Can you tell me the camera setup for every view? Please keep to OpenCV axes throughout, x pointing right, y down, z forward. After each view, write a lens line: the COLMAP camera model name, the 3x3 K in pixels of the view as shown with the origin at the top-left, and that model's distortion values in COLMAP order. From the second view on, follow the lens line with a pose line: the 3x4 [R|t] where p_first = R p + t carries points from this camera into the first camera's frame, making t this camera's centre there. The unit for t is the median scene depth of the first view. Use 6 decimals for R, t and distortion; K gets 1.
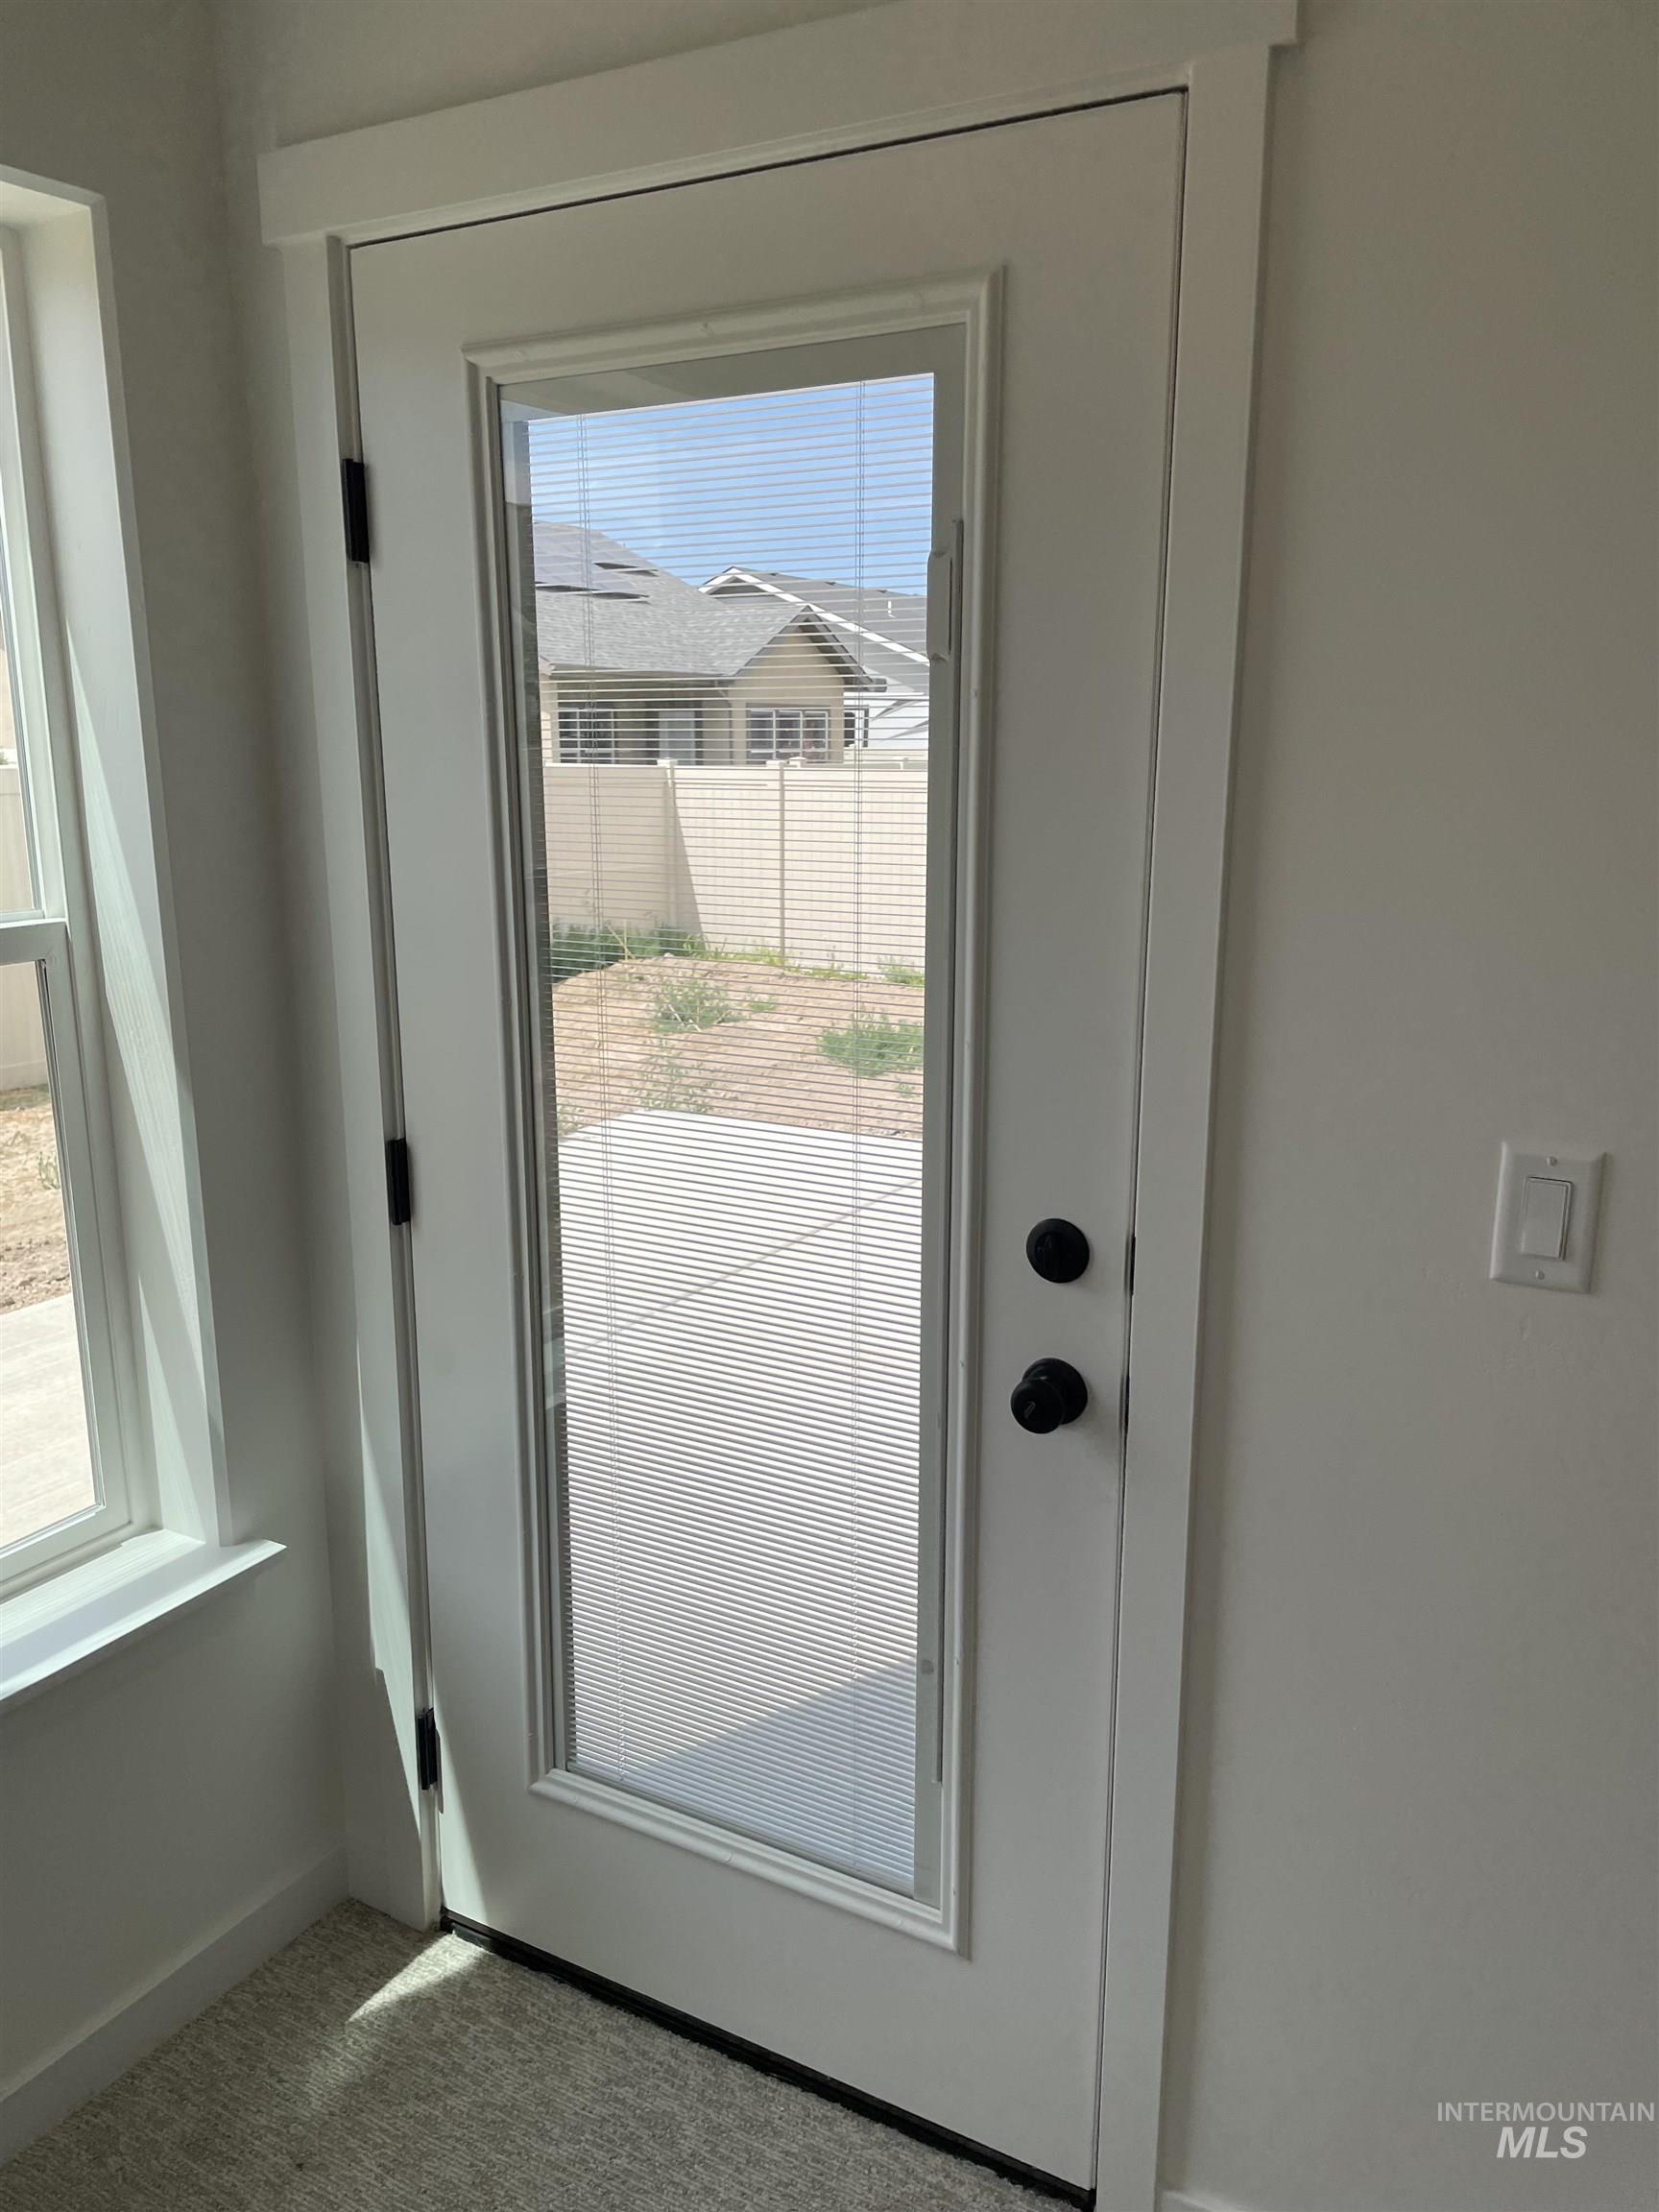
lens RADIAL K [[1660.0, 0, 830.0], [0, 1660.0, 1119.8], [0, 0, 1]] dist [0.024803, -0.029438]
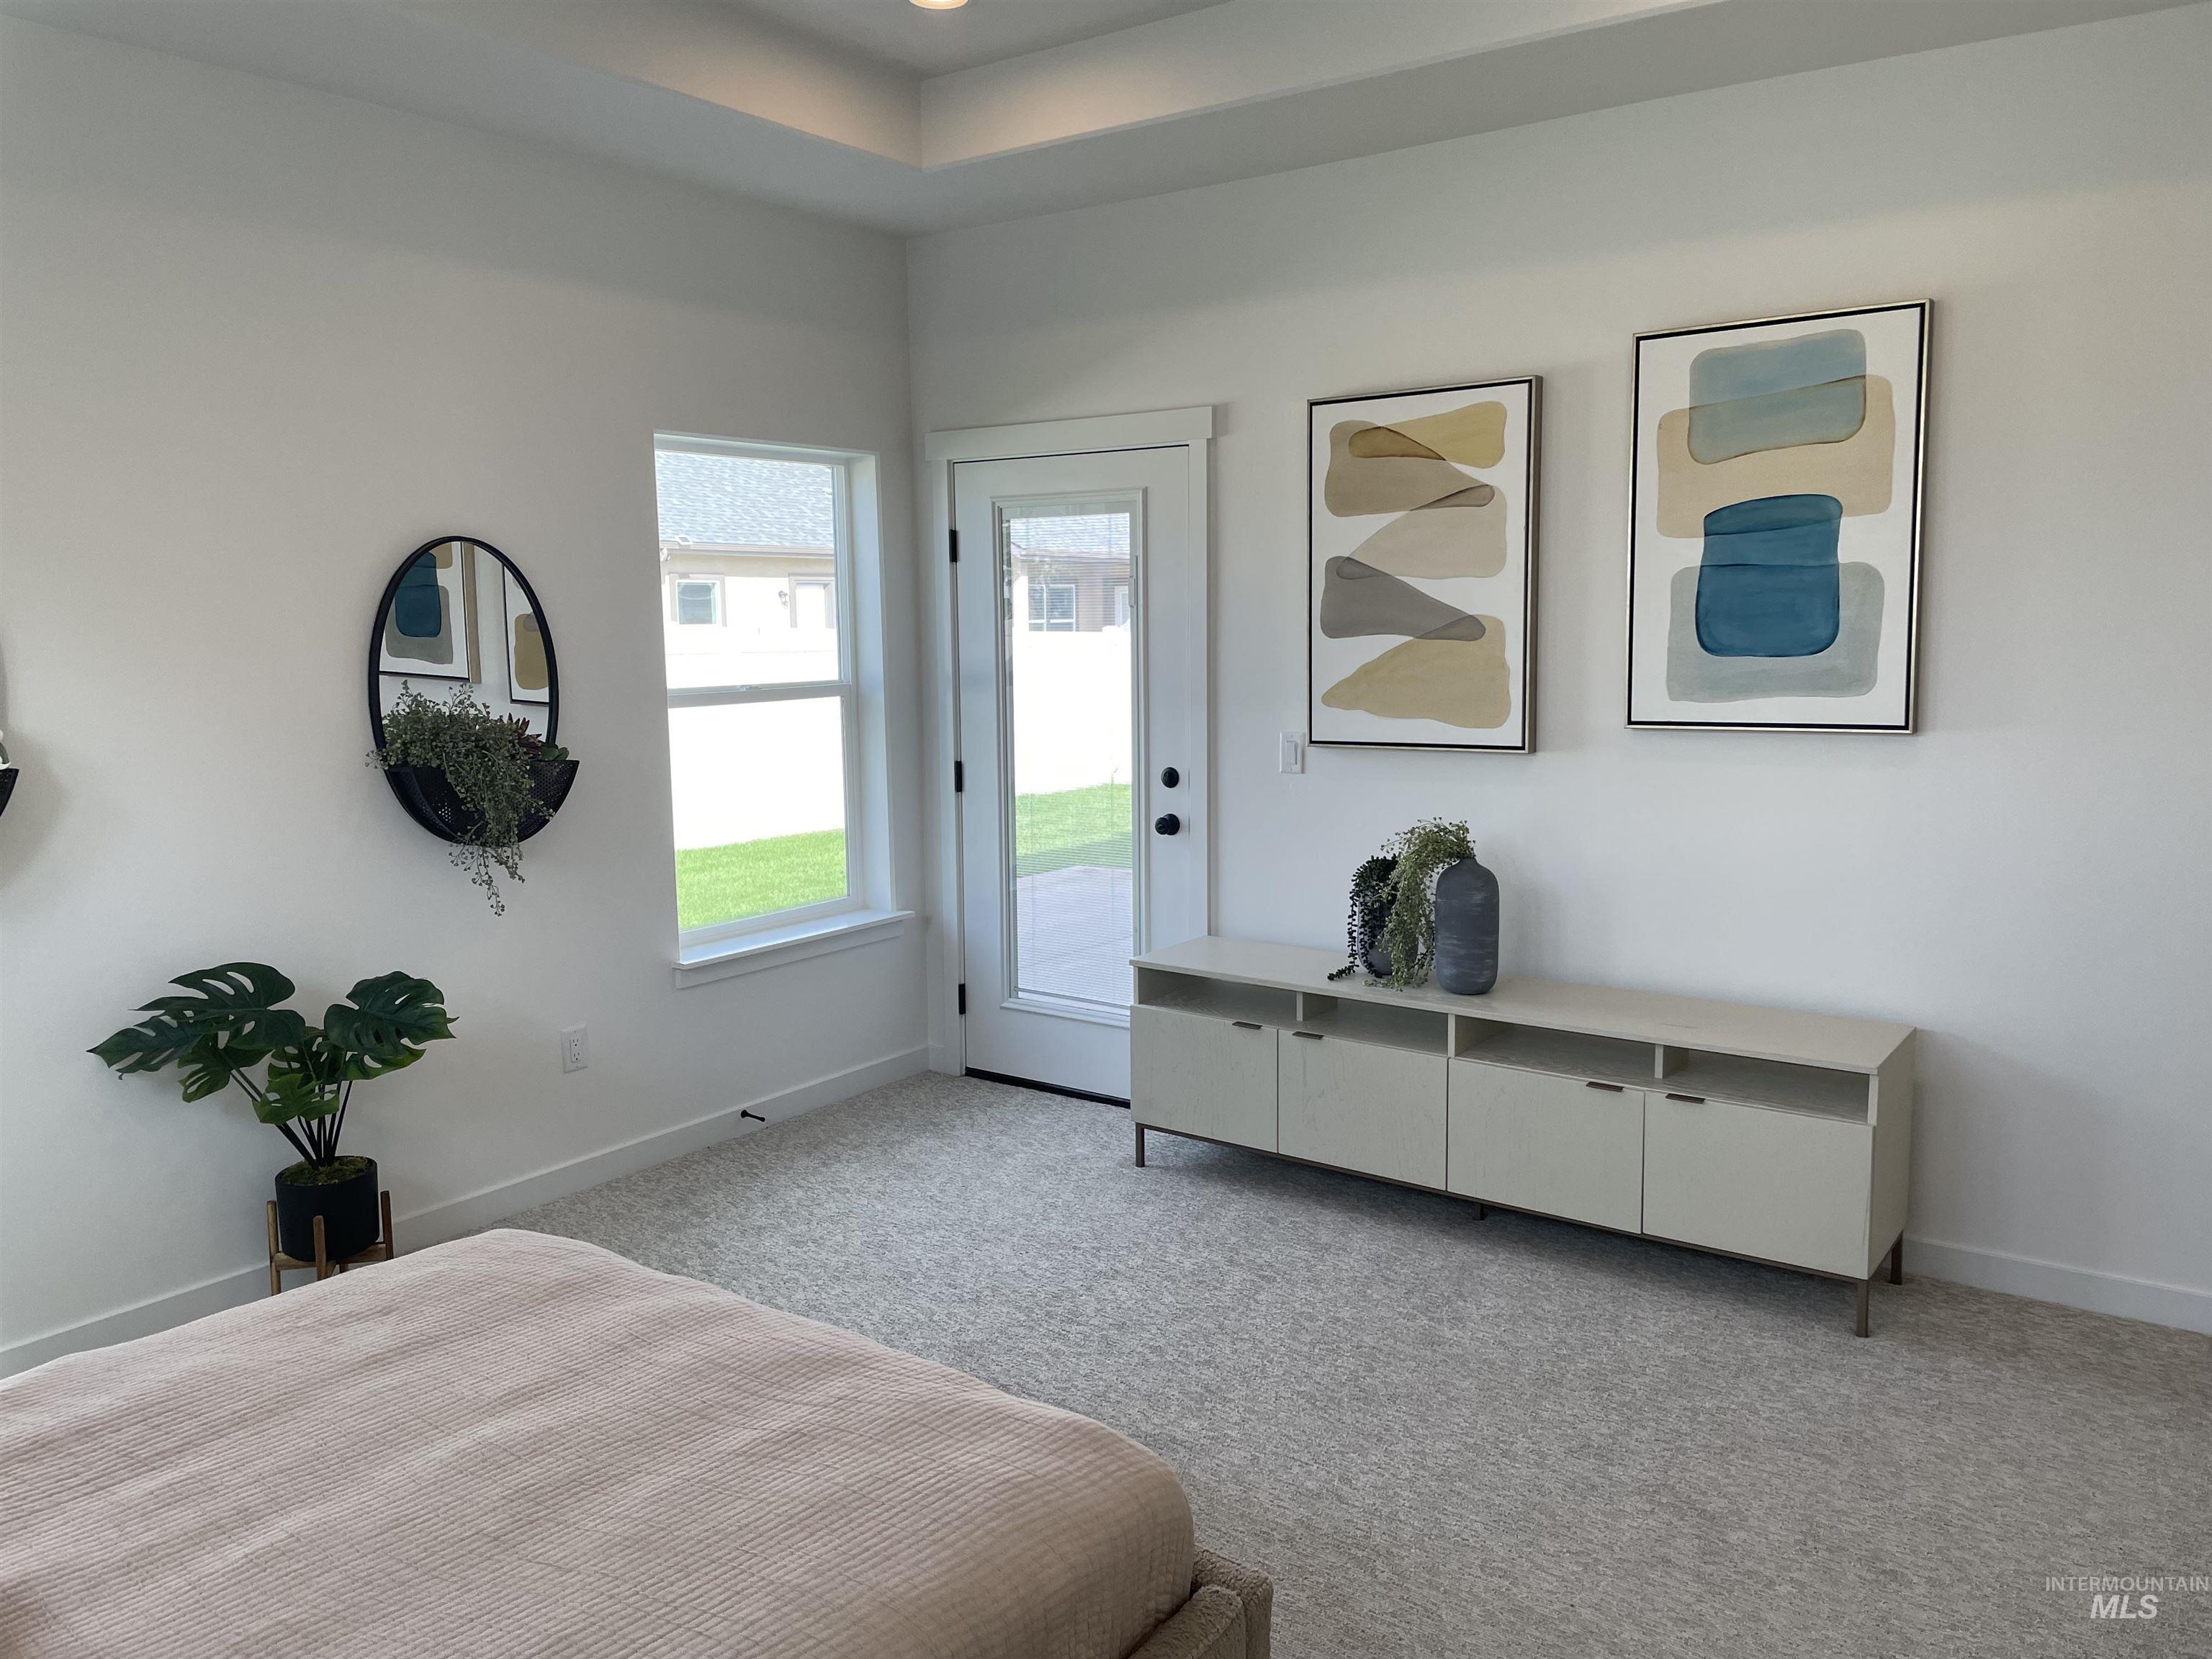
lens RADIAL K [[1660.0, 0, 1099.4], [0, 1660.0, 812.9], [0, 0, 1]] dist [0.024803, -0.029438]
pose [[0.993197, 0.004321, -0.116367, 0.335284], [-0.016197, 0.994723, -0.101310, 0.422614], [0.115315, 0.102505, 0.988026, -1.922639]]
